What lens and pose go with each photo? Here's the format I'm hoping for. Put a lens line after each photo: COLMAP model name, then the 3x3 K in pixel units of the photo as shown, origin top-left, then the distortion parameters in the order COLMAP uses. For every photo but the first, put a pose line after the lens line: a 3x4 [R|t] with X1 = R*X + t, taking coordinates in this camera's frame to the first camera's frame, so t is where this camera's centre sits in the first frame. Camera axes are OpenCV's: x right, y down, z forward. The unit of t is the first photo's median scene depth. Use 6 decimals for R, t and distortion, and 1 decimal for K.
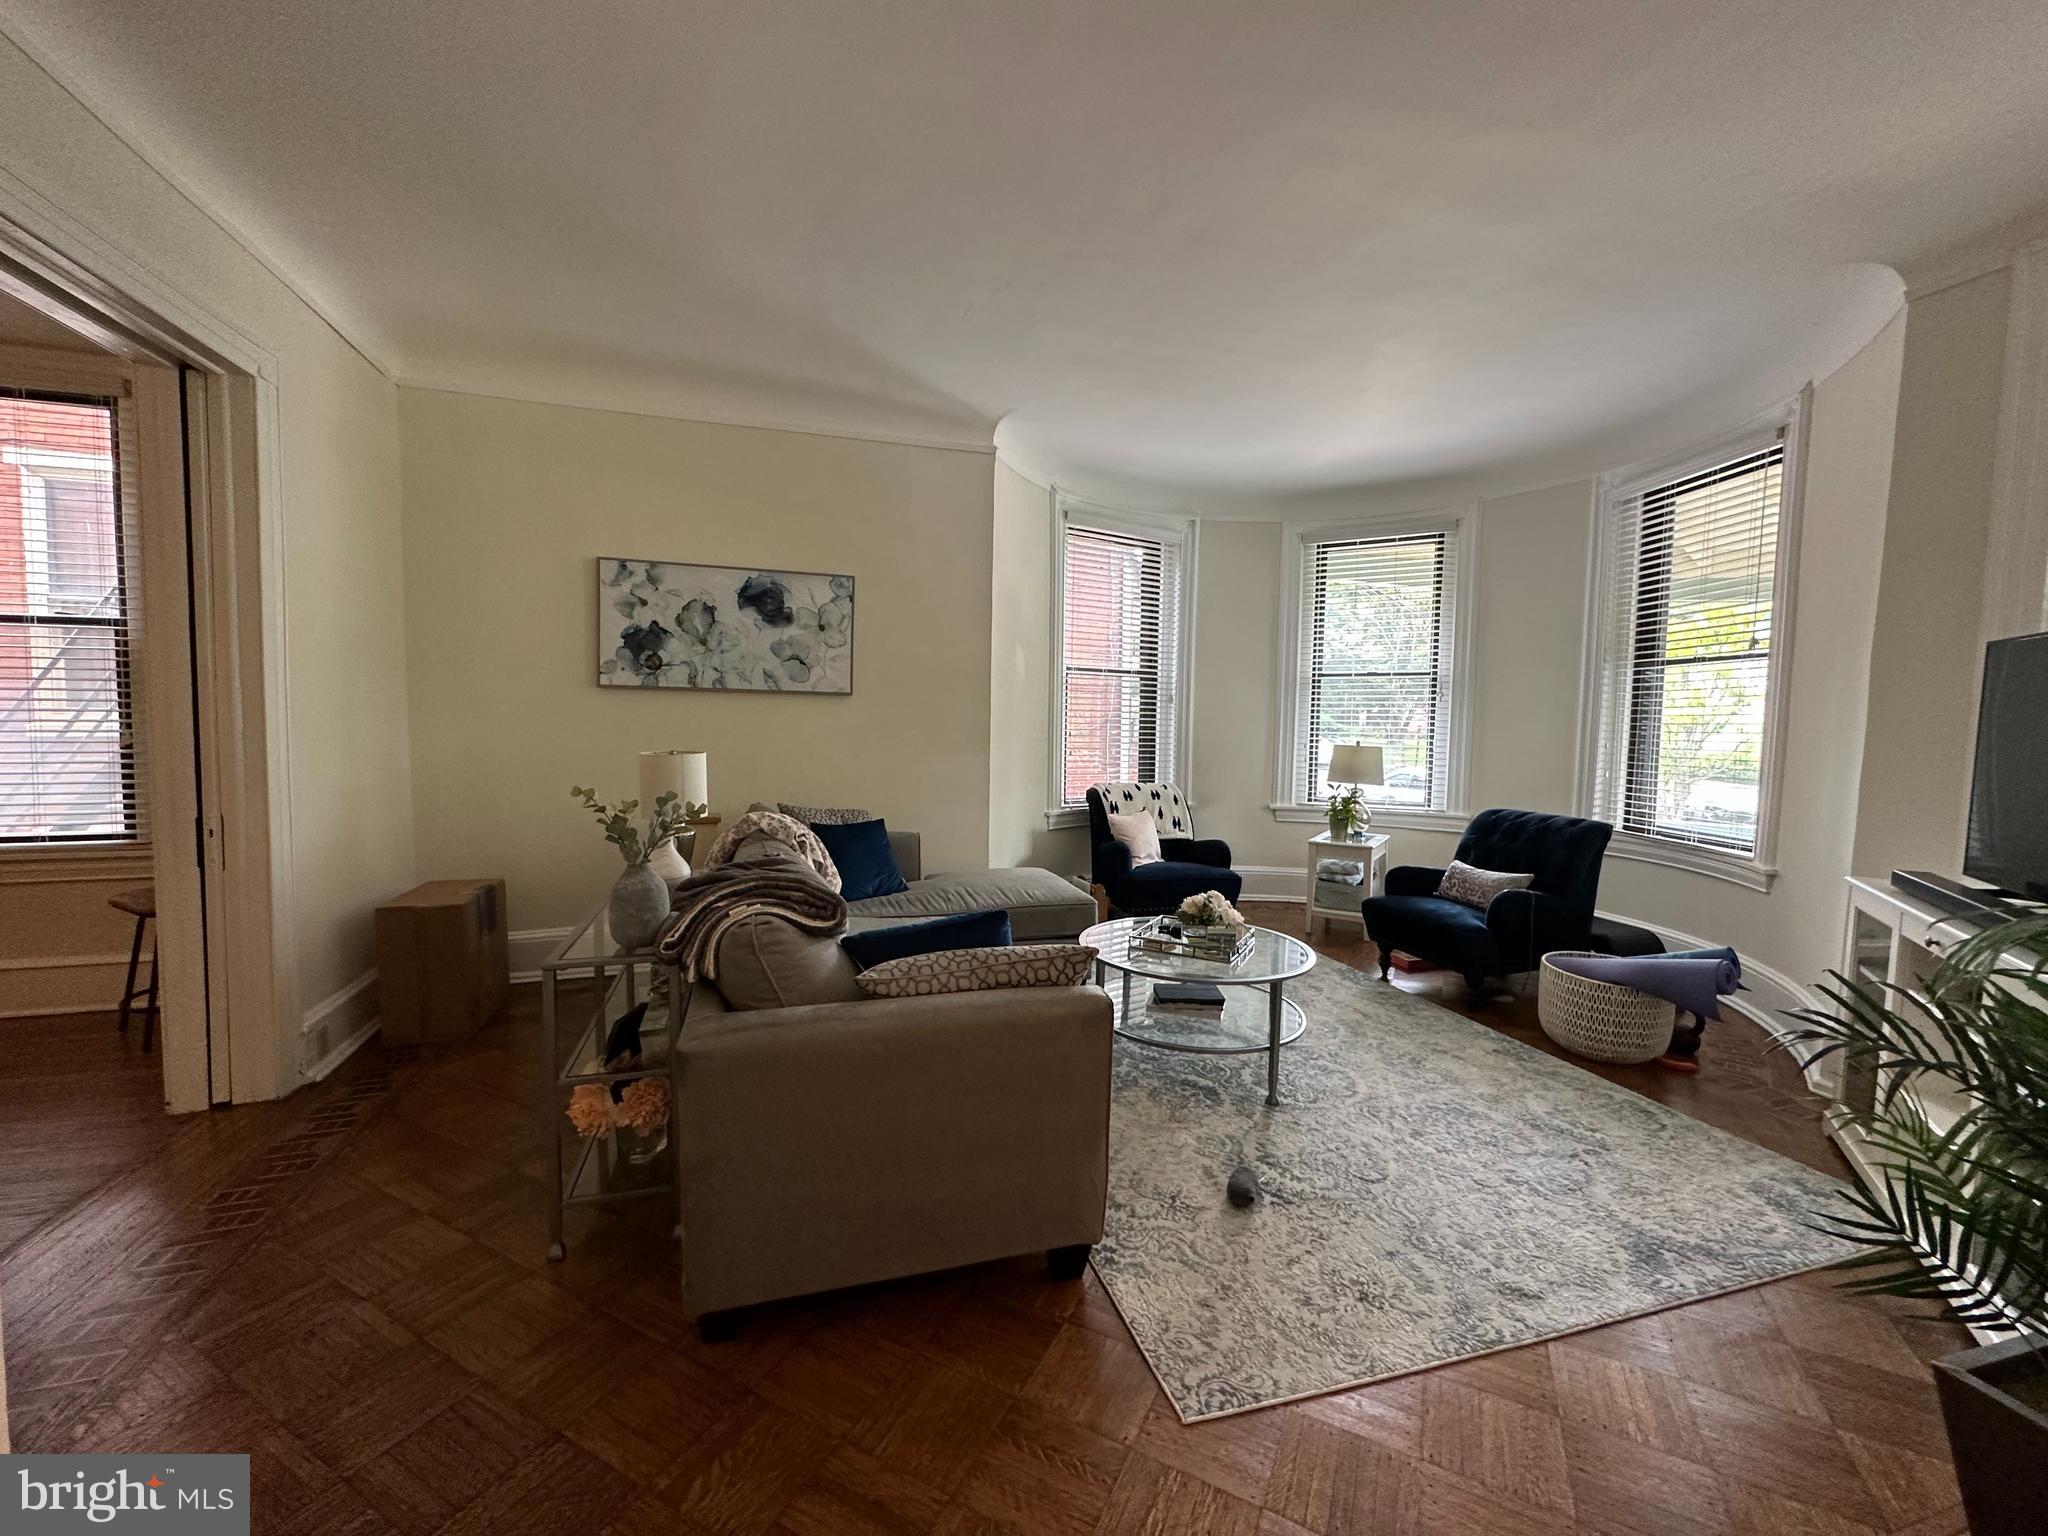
lens RADIAL K [[819.4, 0, 1023.3], [0, 819.4, 774.0], [0, 0, 1]] dist [-0.002385, 0.000100]
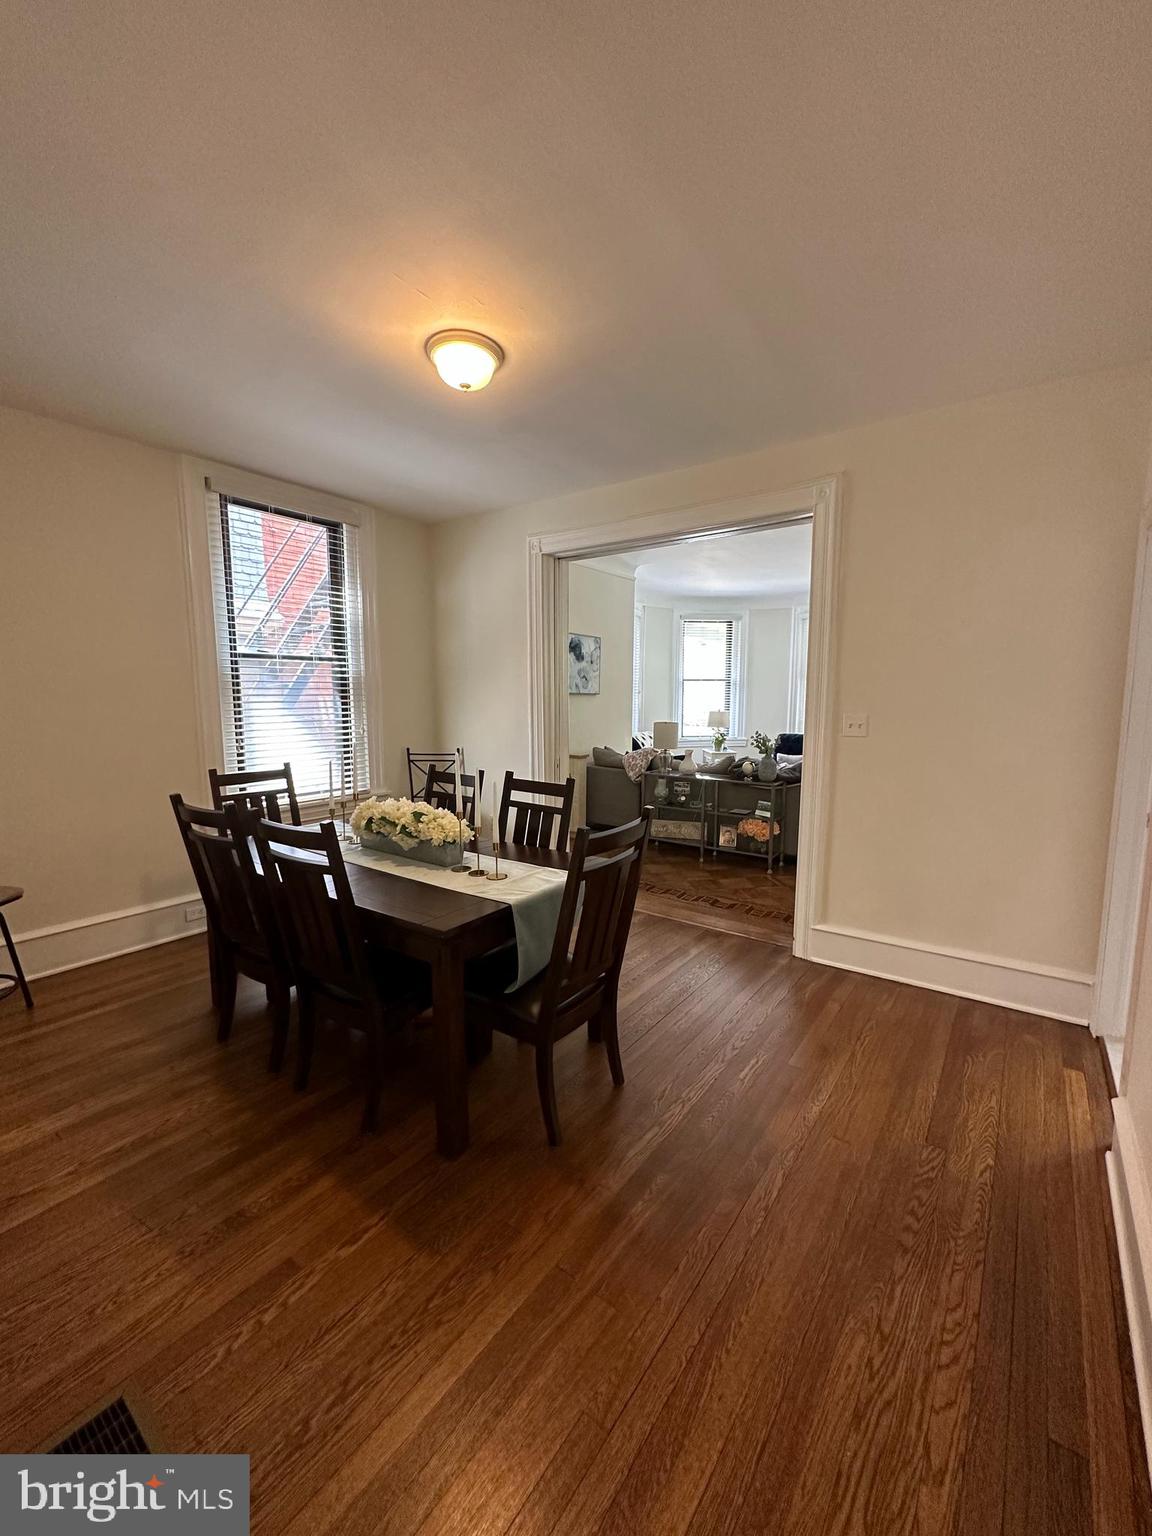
lens RADIAL K [[614.6, 0, 576.7], [0, 614.6, 770.2], [0, 0, 1]] dist [-0.002385, 0.000100]
pose [[0.806972, -0.082285, 0.584829, -1.205945], [0.045746, 0.995980, 0.077011, -0.028650], [-0.588815, -0.035393, 0.807493, -0.240556]]
